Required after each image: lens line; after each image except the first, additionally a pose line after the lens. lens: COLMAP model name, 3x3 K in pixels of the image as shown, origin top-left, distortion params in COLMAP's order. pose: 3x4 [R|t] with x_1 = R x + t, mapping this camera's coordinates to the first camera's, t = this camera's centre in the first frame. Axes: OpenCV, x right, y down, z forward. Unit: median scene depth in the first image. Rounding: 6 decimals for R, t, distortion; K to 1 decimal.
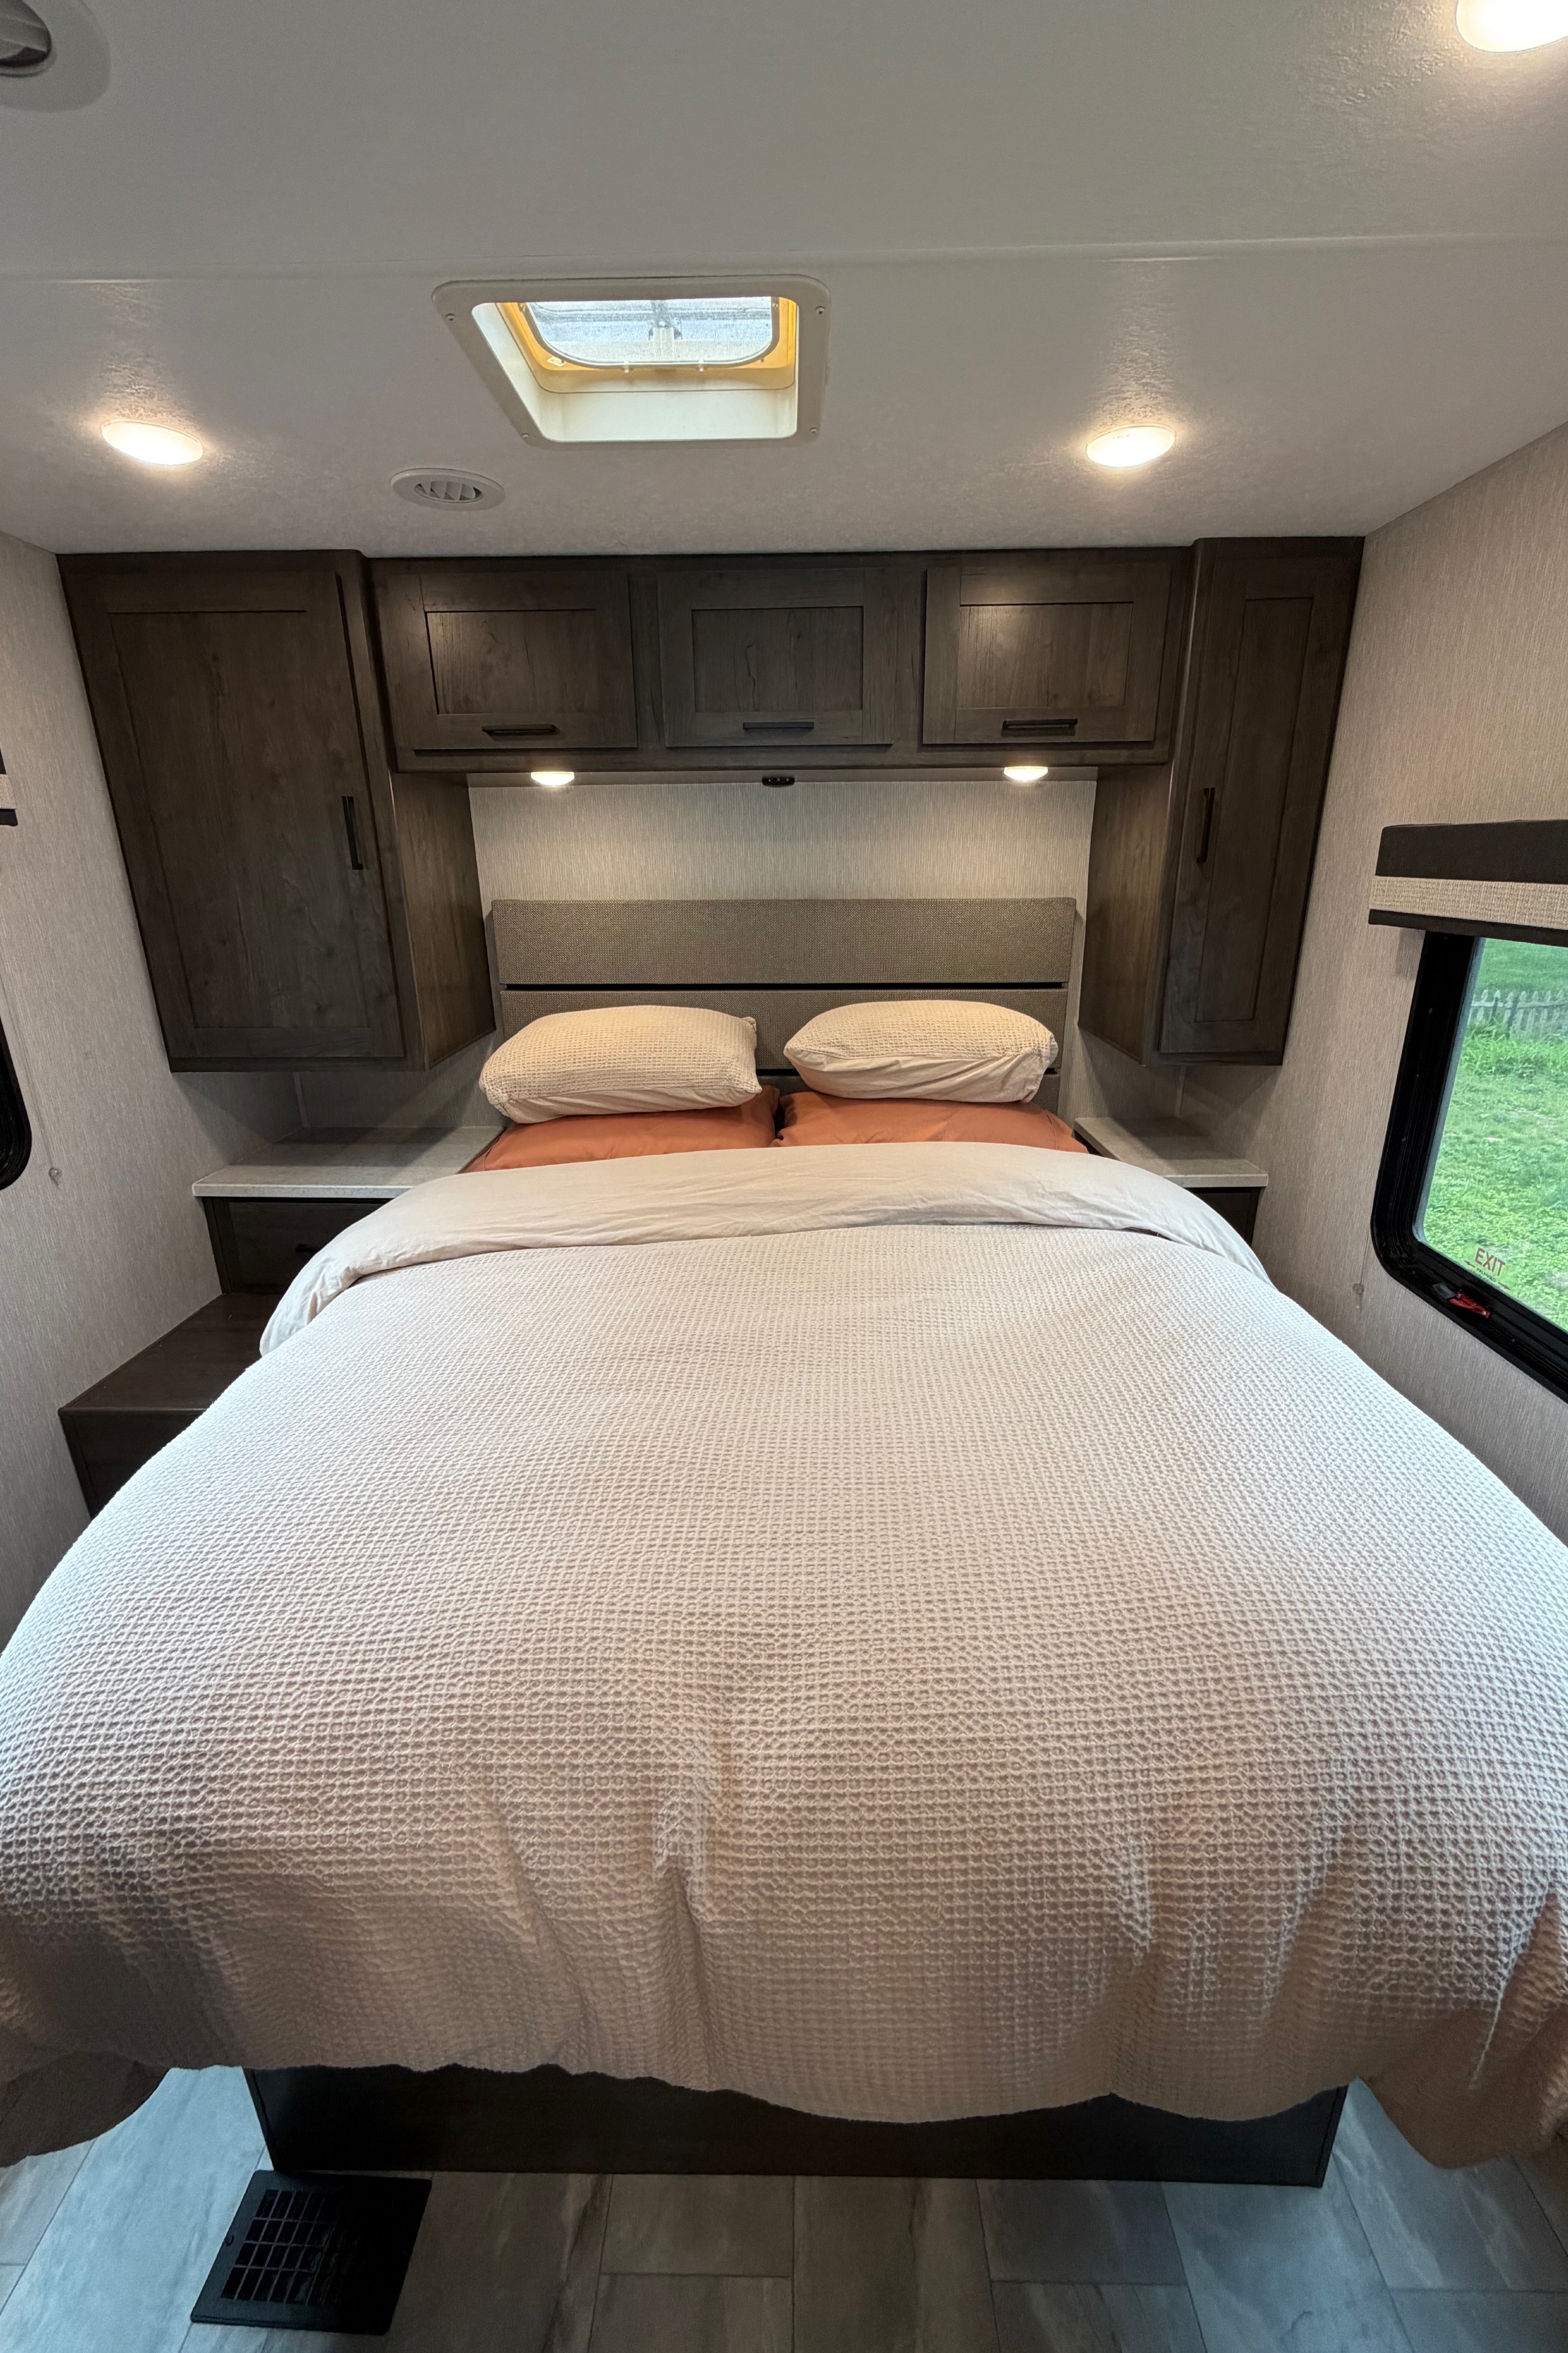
lens RADIAL K [[940.8, 0, 786.6], [0, 940.8, 1169.8], [0, 0, 1]] dist [0.000792, 0.000359]
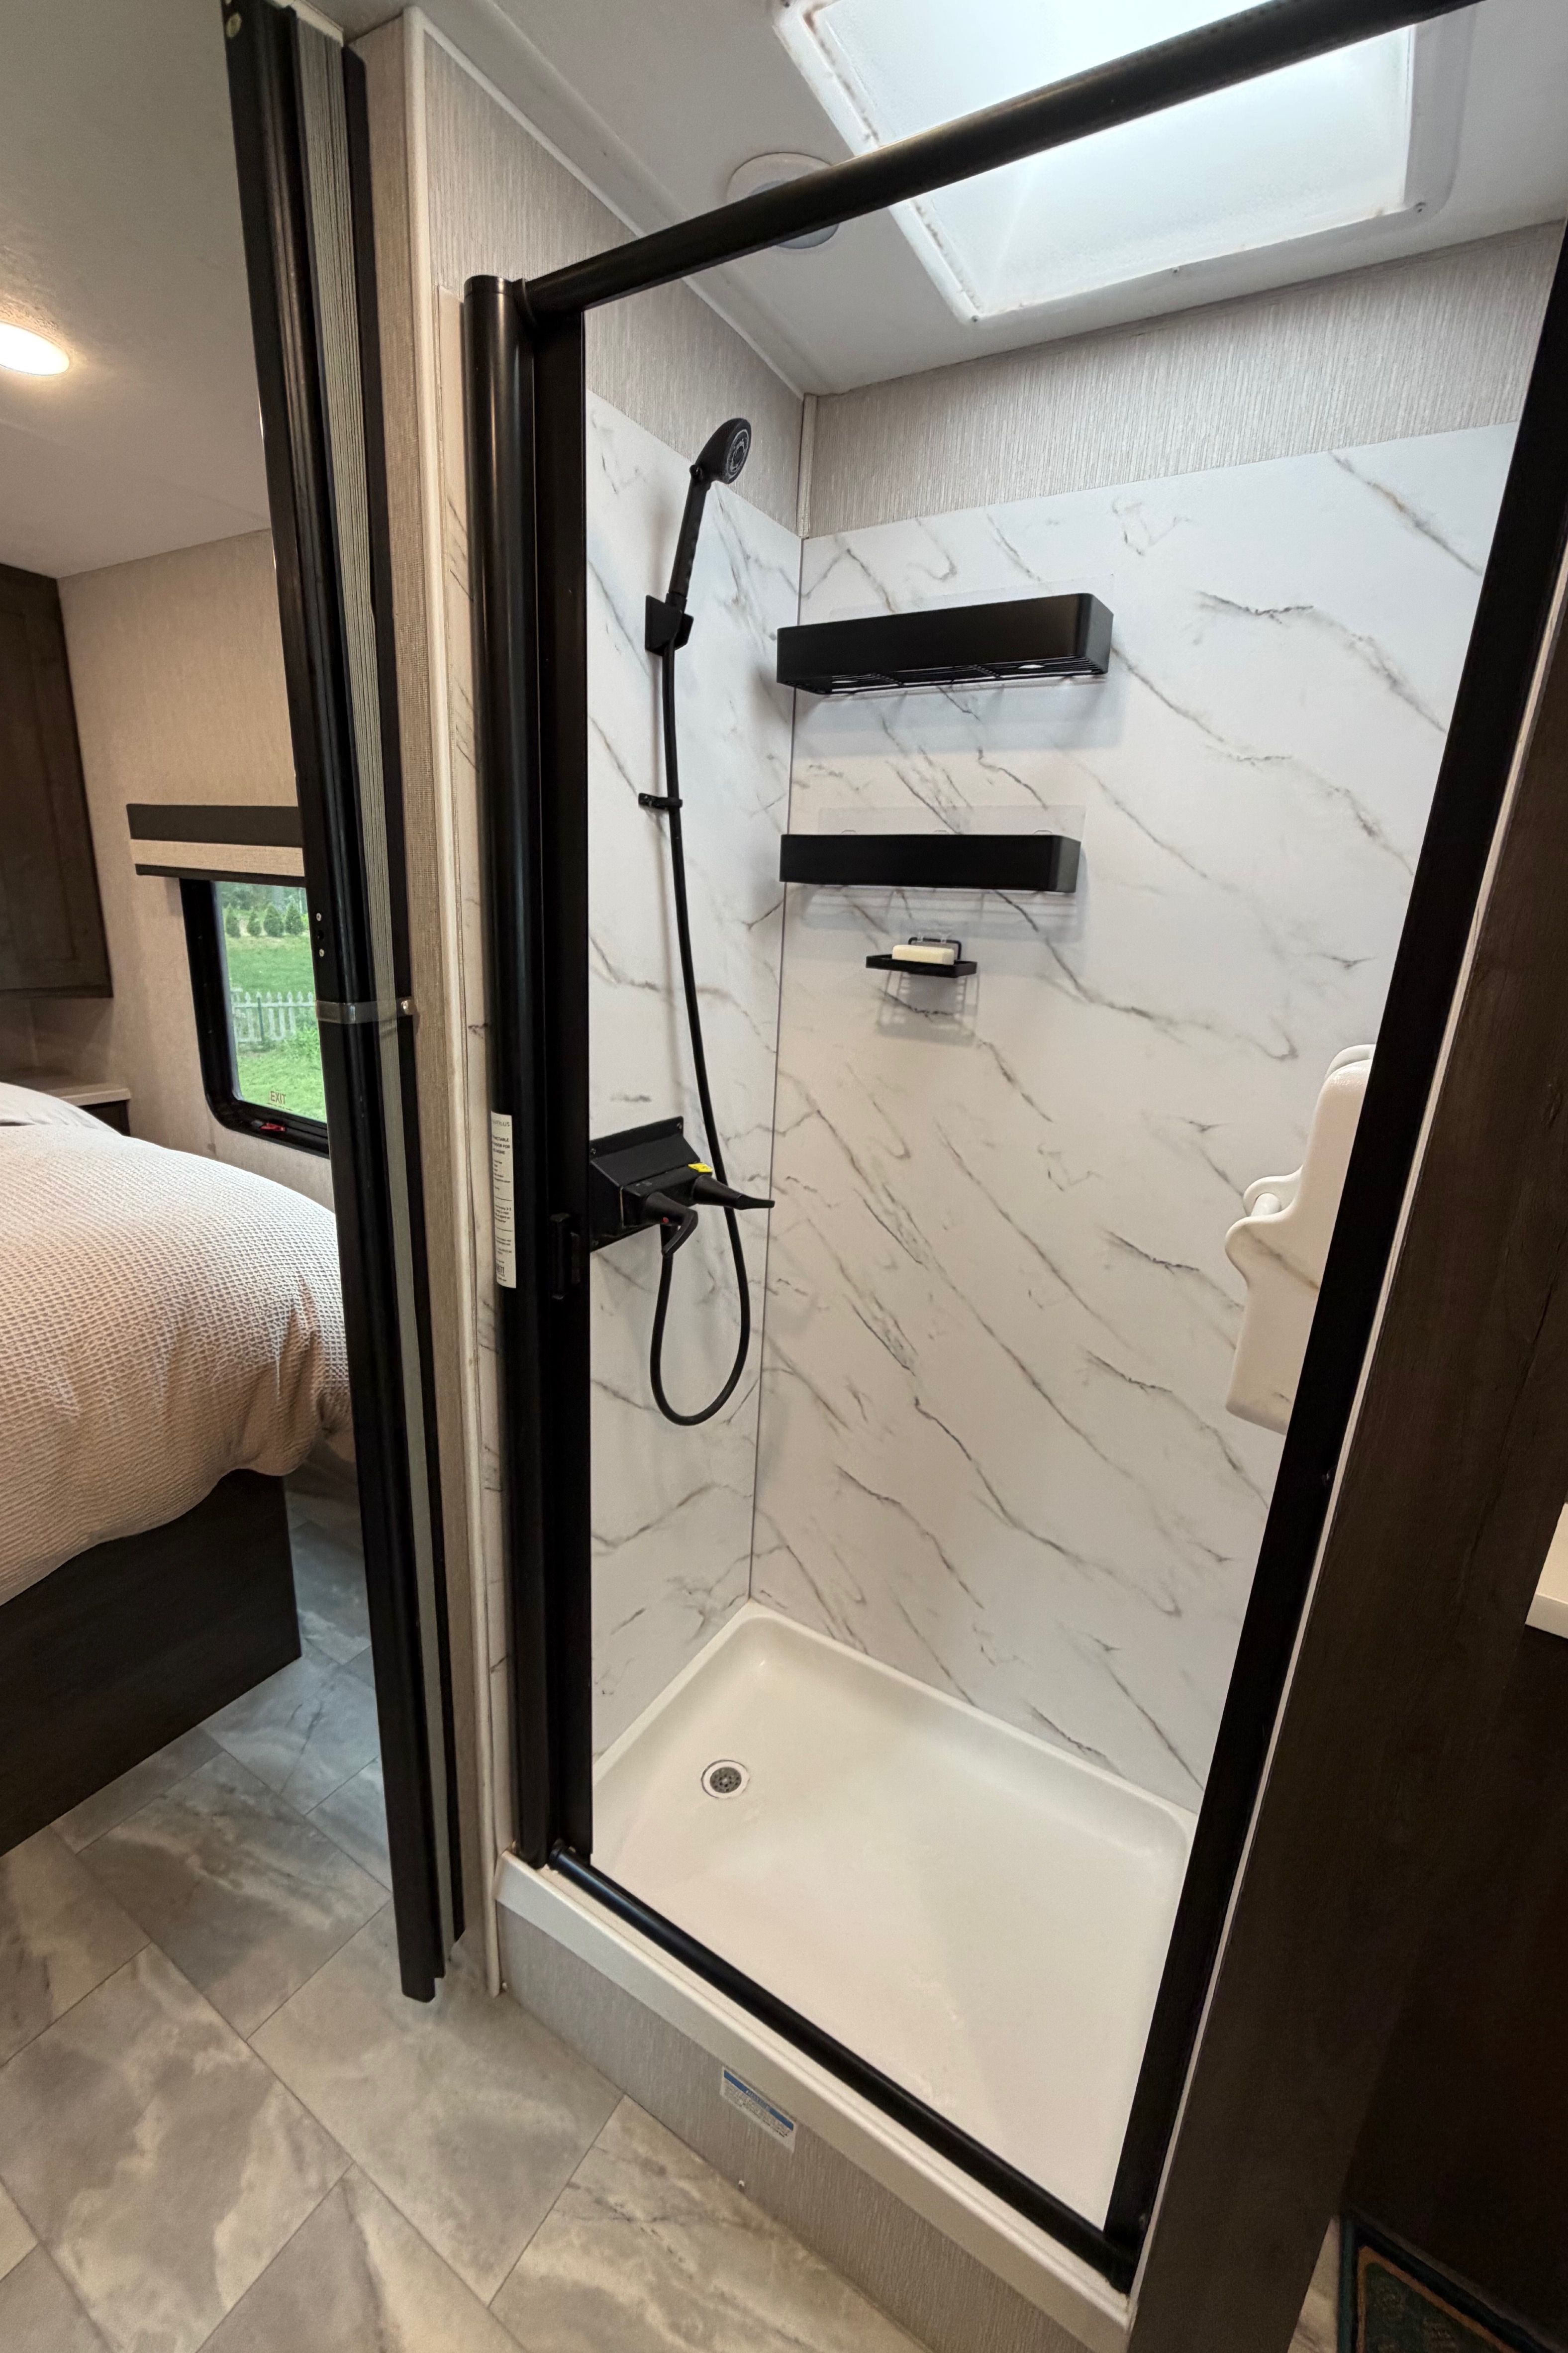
lens RADIAL K [[940.8, 0, 786.6], [0, 940.8, 1169.8], [0, 0, 1]] dist [0.000792, 0.000359]
pose [[0.503497, -0.197935, 0.841019, -0.138753], [0.213616, 0.971703, 0.100805, 0.214528], [-0.837173, 0.128900, 0.531531, -0.454262]]
